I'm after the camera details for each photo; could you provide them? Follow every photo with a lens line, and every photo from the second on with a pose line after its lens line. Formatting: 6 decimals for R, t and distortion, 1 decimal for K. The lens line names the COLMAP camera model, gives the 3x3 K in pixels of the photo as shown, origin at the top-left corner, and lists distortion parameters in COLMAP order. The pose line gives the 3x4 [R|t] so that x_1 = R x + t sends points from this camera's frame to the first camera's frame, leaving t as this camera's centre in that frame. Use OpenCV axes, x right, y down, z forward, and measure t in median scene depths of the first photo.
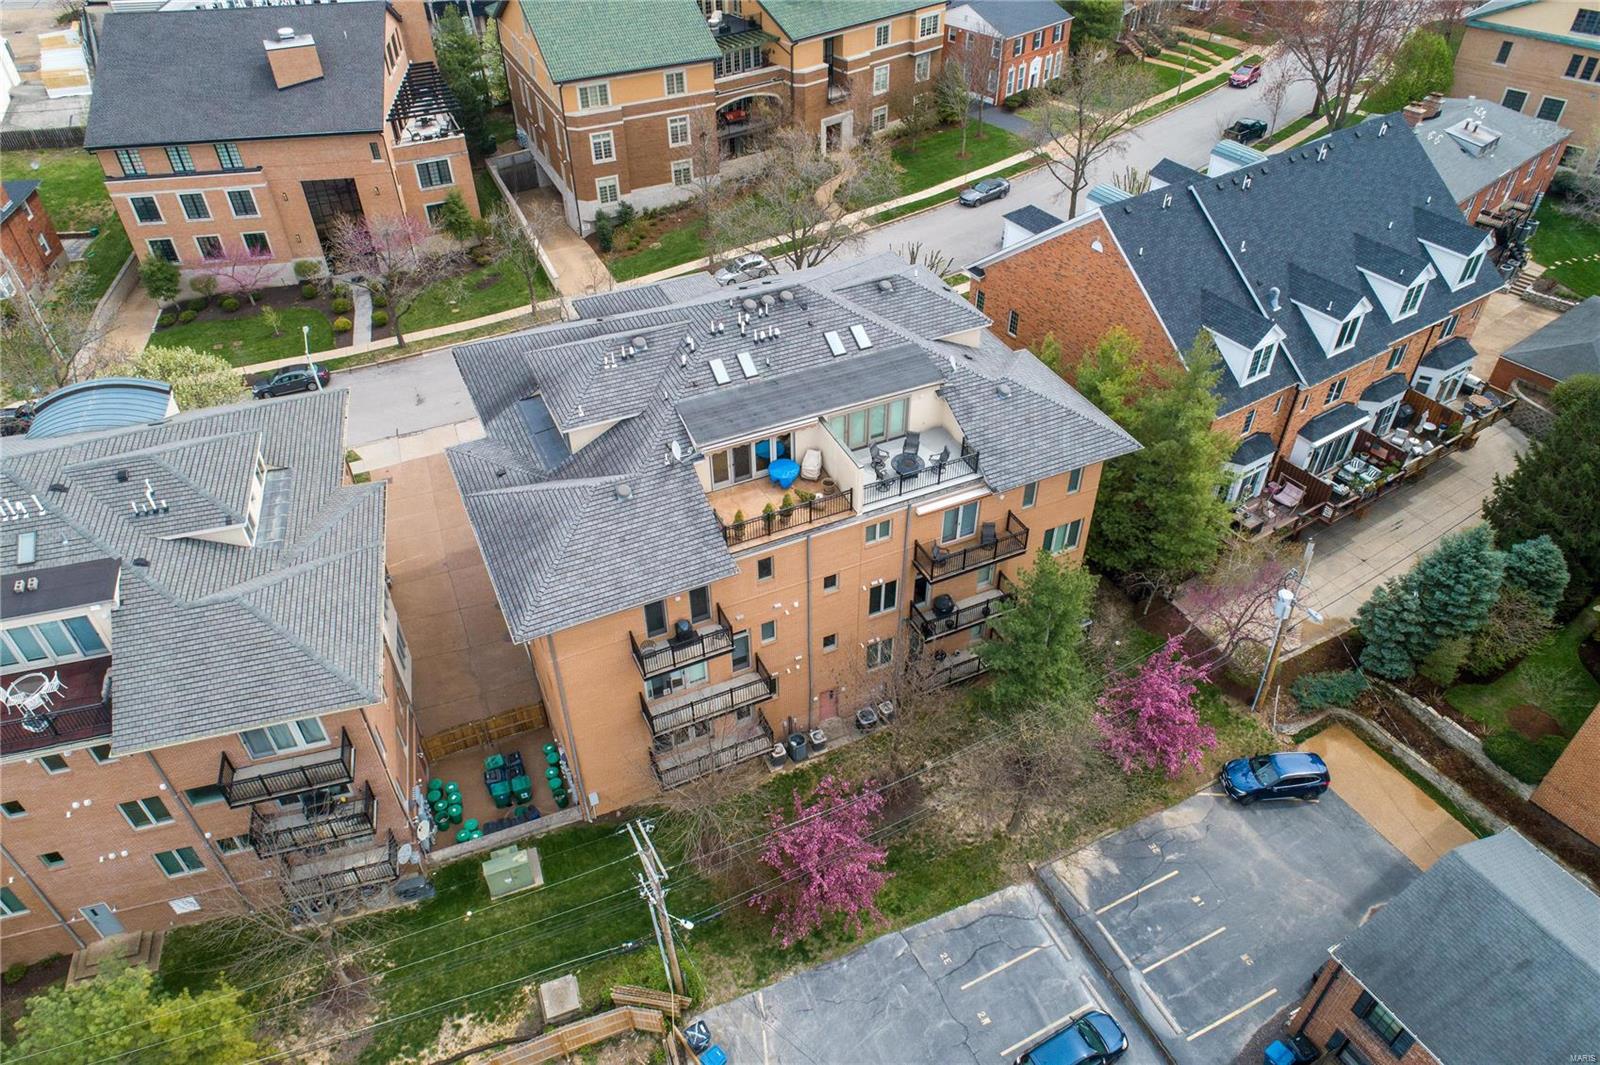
lens RADIAL K [[1072.9, 0, 803.2], [0, 1072.9, 534.8], [0, 0, 1]] dist [-0.003987, 0.007835]
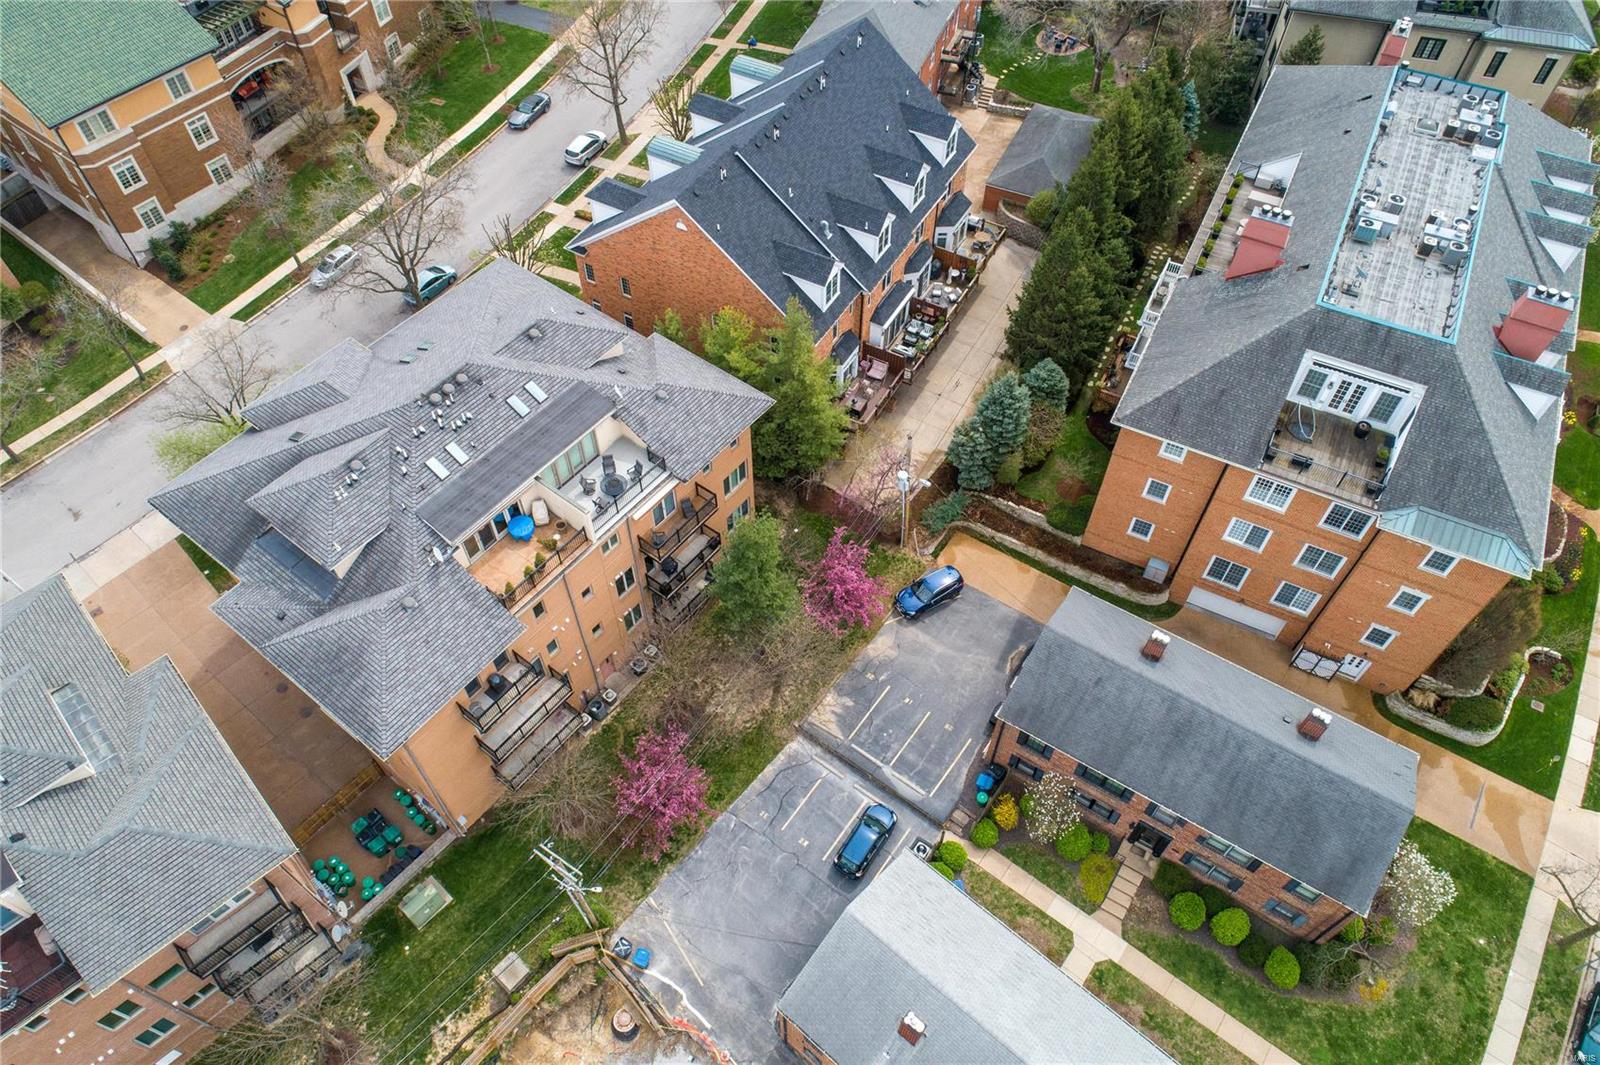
lens RADIAL K [[1072.9, 0, 796.9], [0, 1072.9, 531.5], [0, 0, 1]] dist [-0.003987, 0.007835]
pose [[0.888753, -0.361899, 0.281330, -0.077868], [0.293256, 0.920611, 0.257831, -0.257041], [-0.352304, -0.146646, 0.924325, -0.218733]]
